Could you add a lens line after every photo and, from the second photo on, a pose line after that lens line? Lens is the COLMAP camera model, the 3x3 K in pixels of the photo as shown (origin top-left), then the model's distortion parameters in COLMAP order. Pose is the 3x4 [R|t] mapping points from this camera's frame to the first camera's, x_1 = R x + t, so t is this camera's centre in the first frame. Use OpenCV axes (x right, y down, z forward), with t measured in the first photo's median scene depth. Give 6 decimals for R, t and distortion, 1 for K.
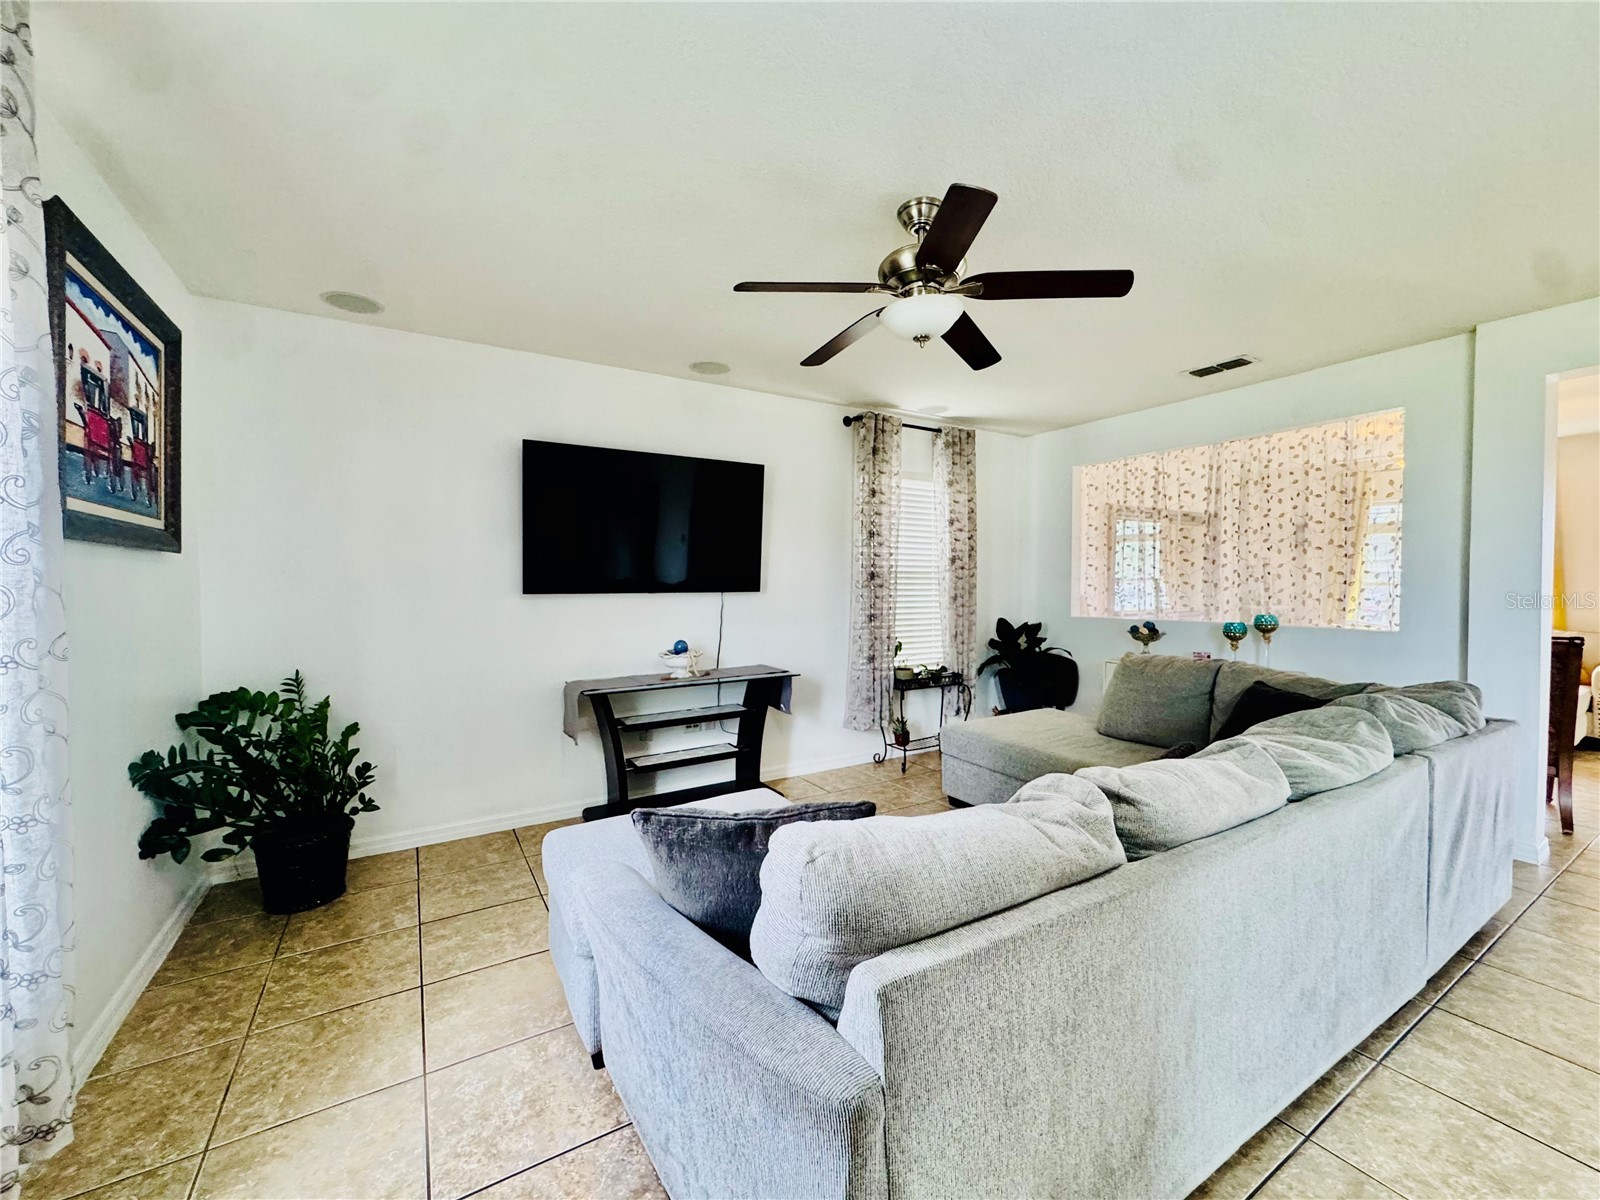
lens RADIAL K [[642.2, 0, 802.9], [0, 642.2, 601.7], [0, 0, 1]] dist [-0.006102, 0.000963]
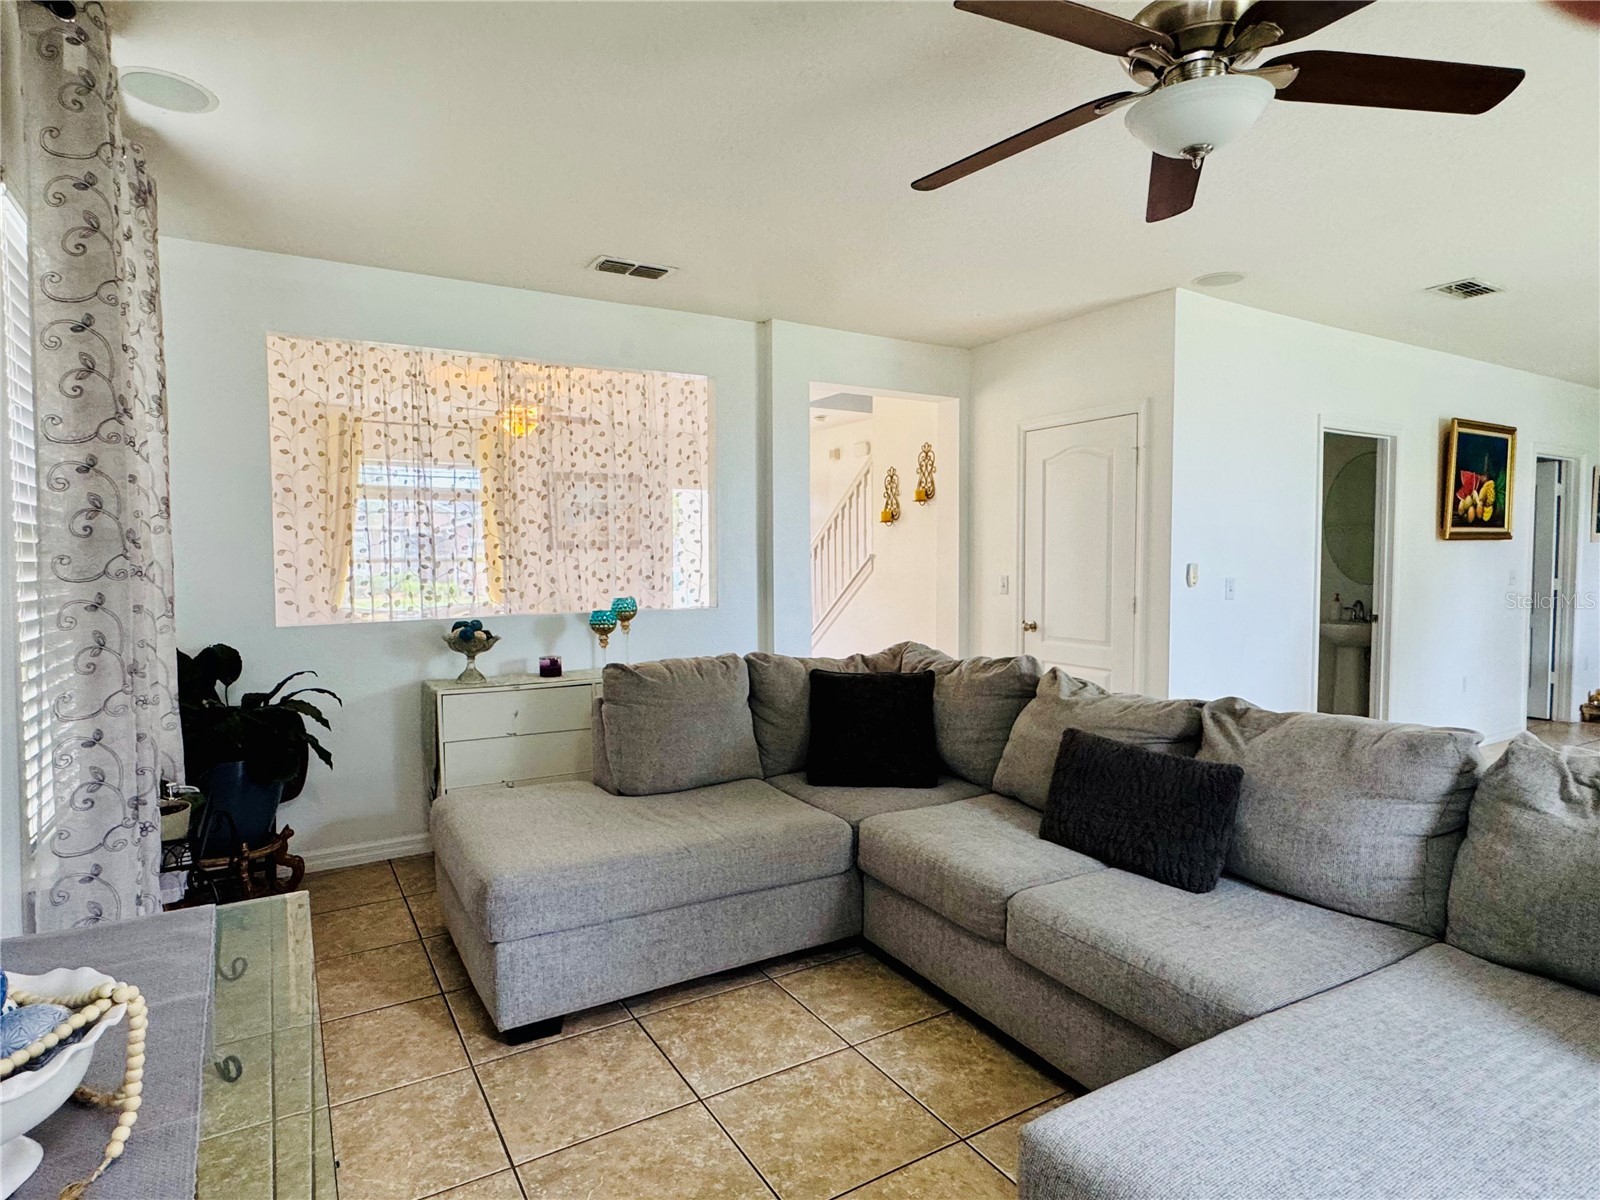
lens RADIAL K [[879.2, 0, 798.2], [0, 879.2, 598.8], [0, 0, 1]] dist [-0.007896, 0.001455]
pose [[0.006111, -0.051279, 0.998666, -0.359452], [0.033953, 0.998119, 0.051043, -0.026904], [-0.999405, 0.033596, 0.007840, 0.753826]]
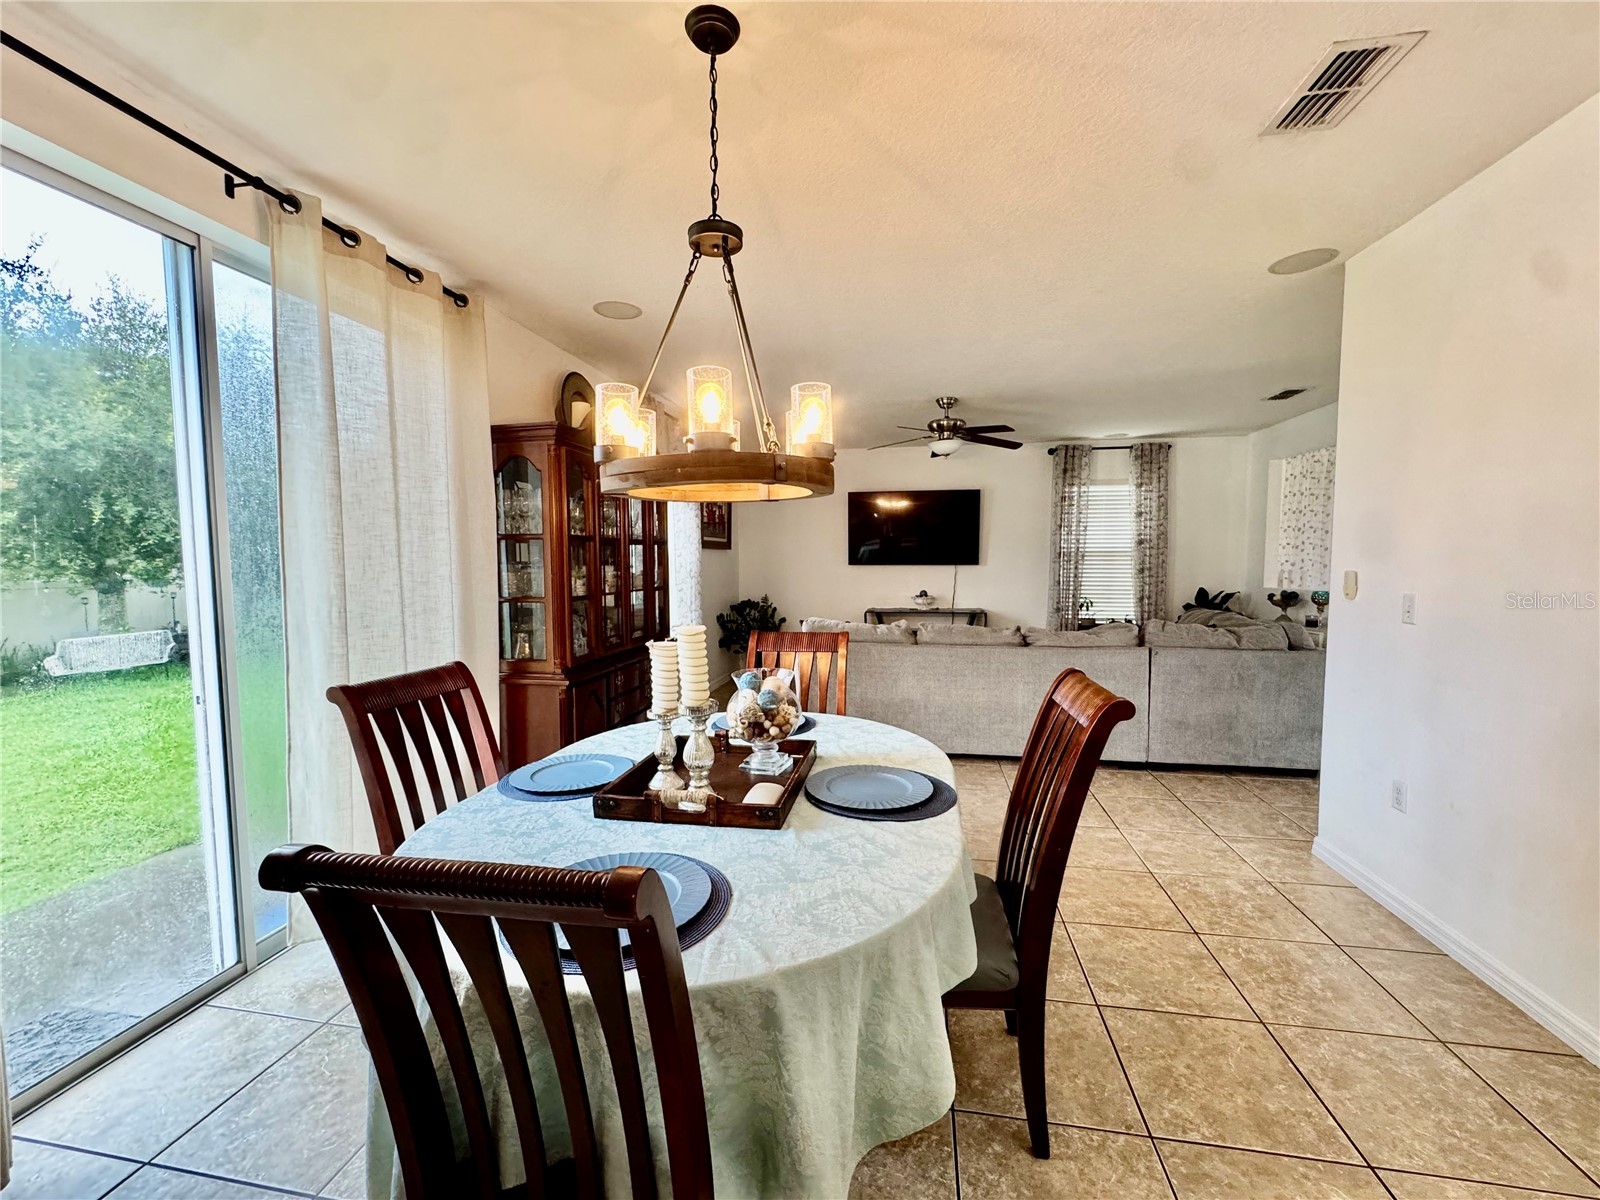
lens RADIAL K [[642.2, 0, 801.0], [0, 642.2, 600.0], [0, 0, 1]] dist [-0.006102, 0.000963]
pose [[0.749443, 0.041164, -0.660788, 0.732003], [-0.017646, 0.998953, 0.042216, 0.014722], [0.661834, -0.019979, 0.749384, -0.598157]]
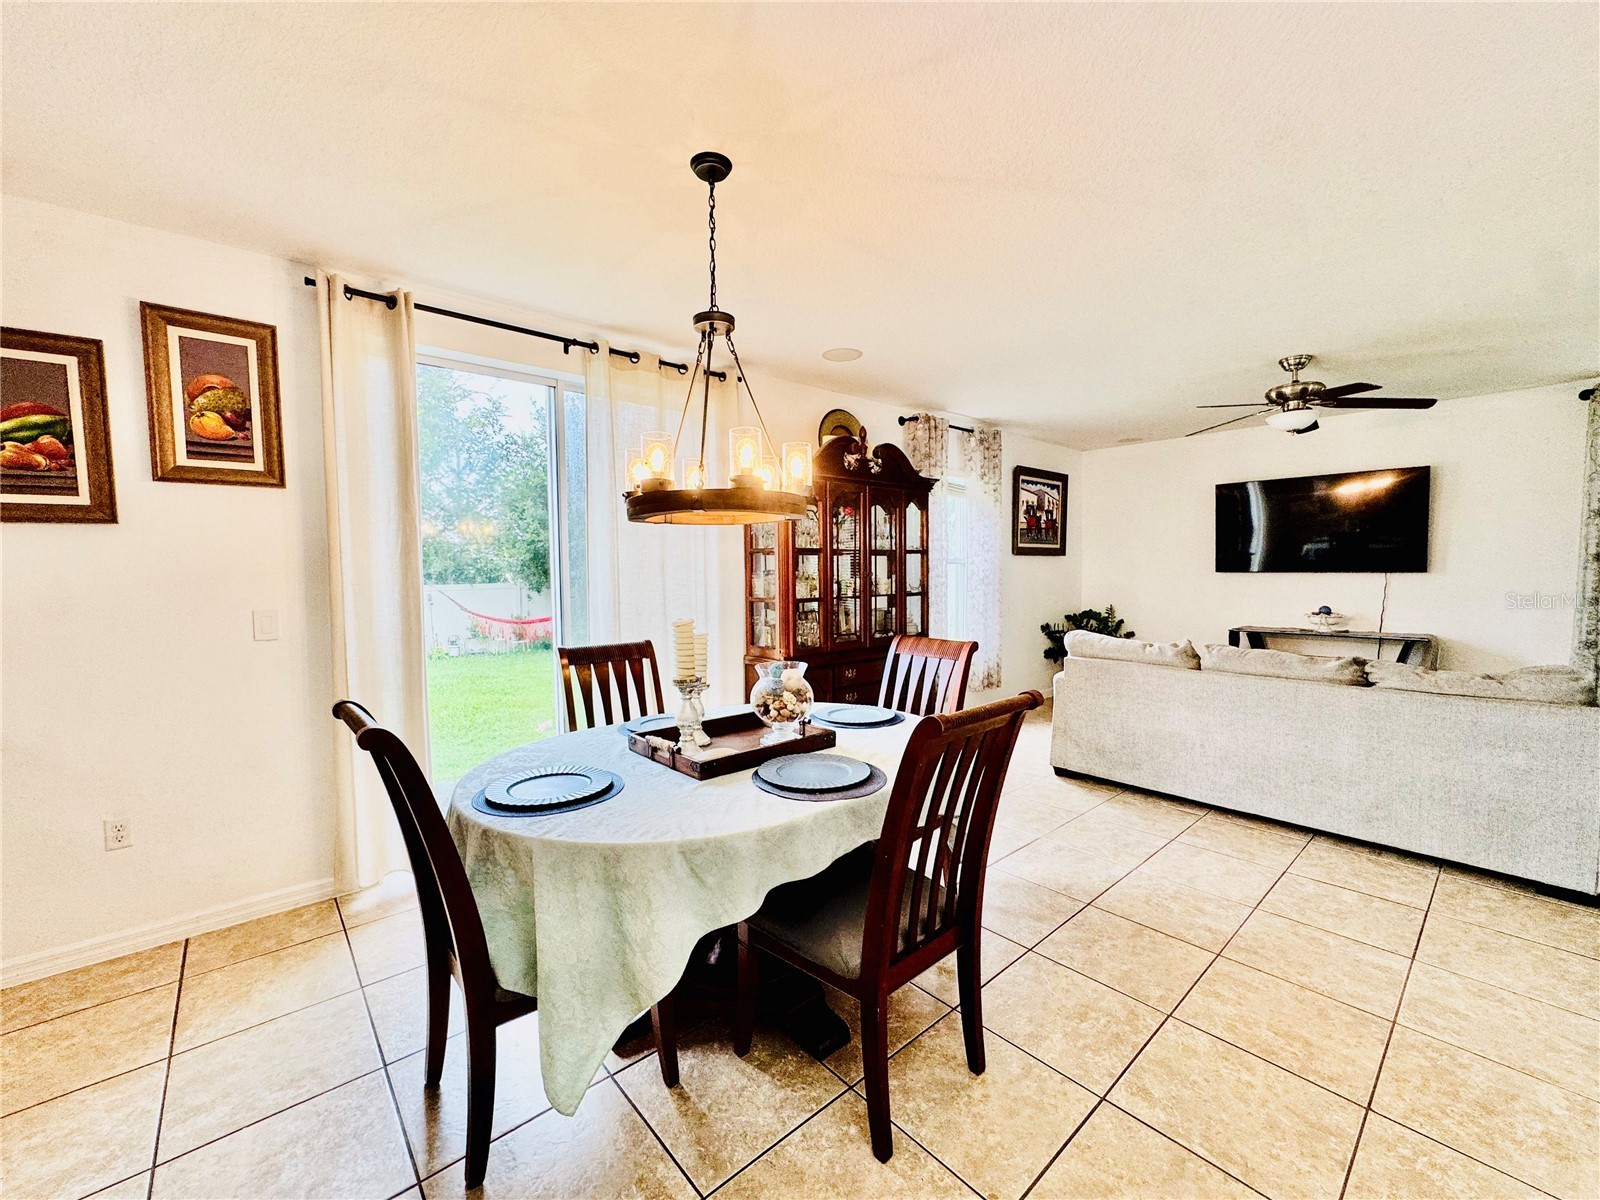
lens RADIAL K [[642.2, 0, 799.4], [0, 642.2, 599.9], [0, 0, 1]] dist [-0.006102, 0.000963]
pose [[0.167503, 0.049537, -0.984626, 0.944514], [-0.022371, 0.998671, 0.046438, 0.006385], [0.985618, 0.014248, 0.168388, -0.356970]]
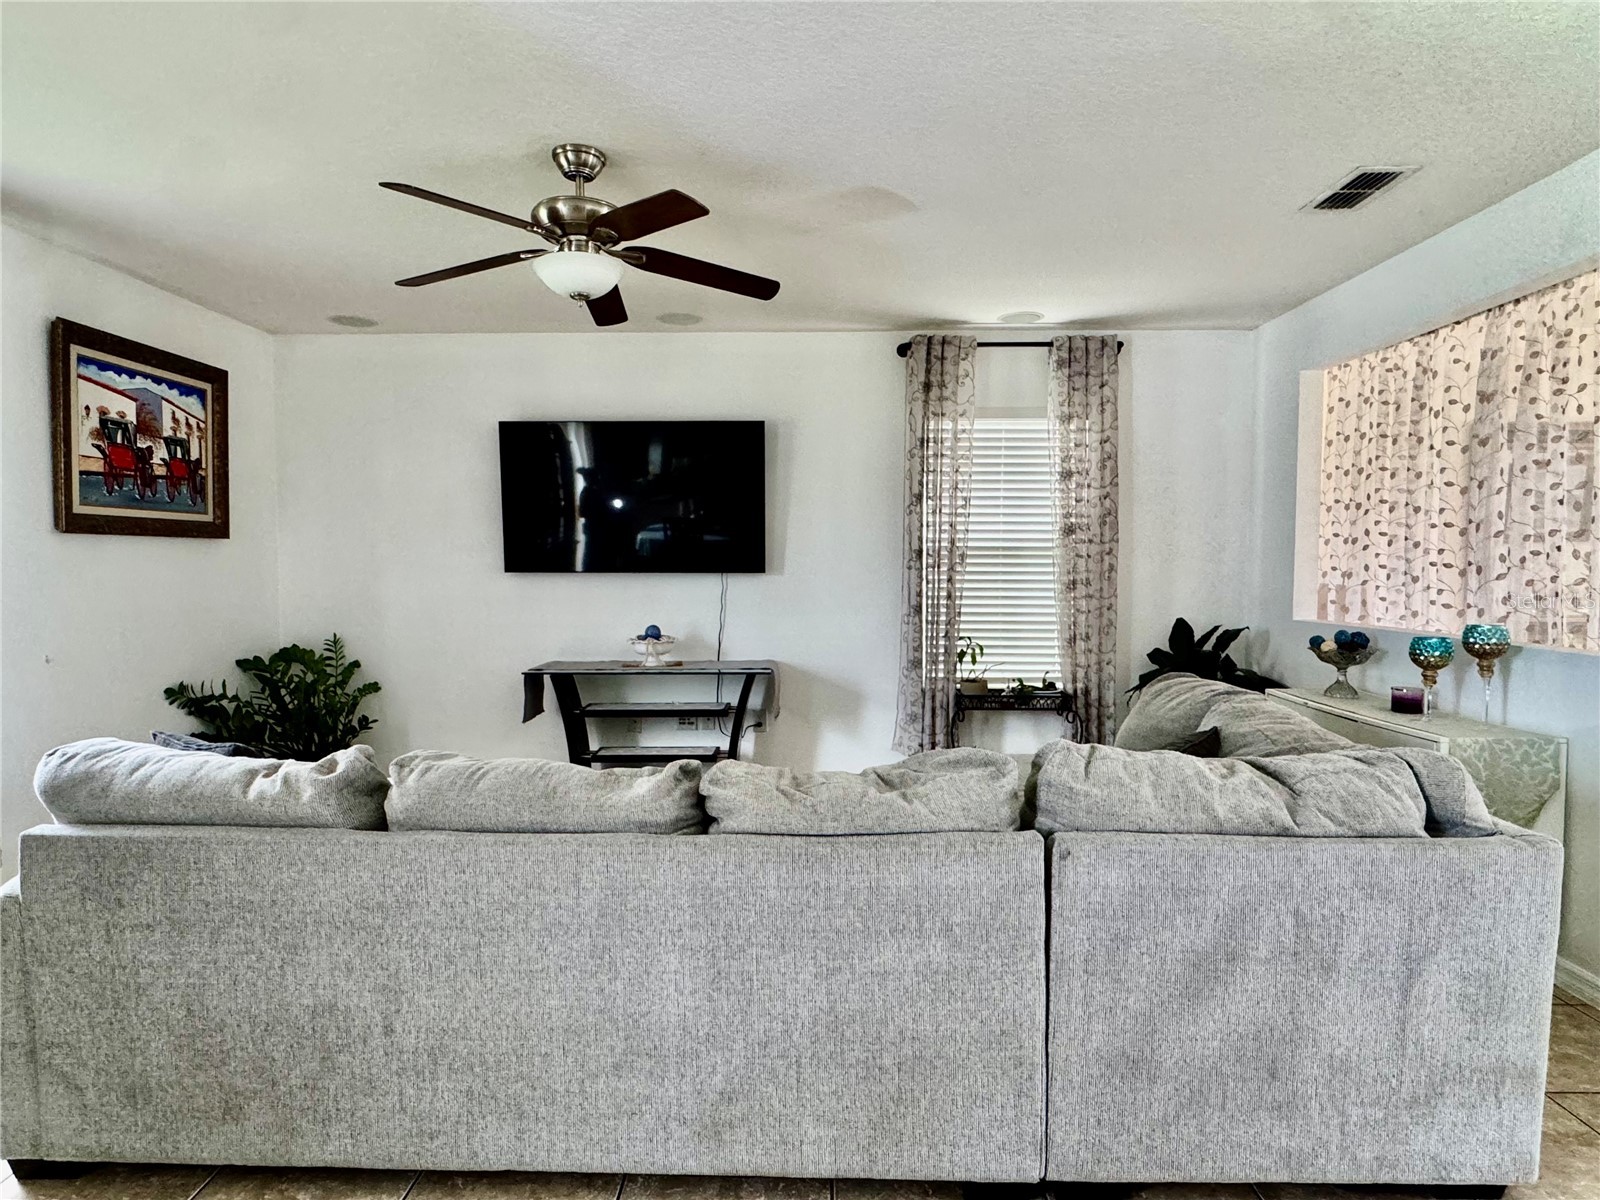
lens RADIAL K [[879.2, 0, 800.2], [0, 879.2, 602.1], [0, 0, 1]] dist [-0.007896, 0.001455]
pose [[0.843003, 0.028583, -0.537149, 0.614192], [-0.018848, 0.999544, 0.023608, -0.005605], [0.537578, -0.009778, 0.843157, 0.060120]]
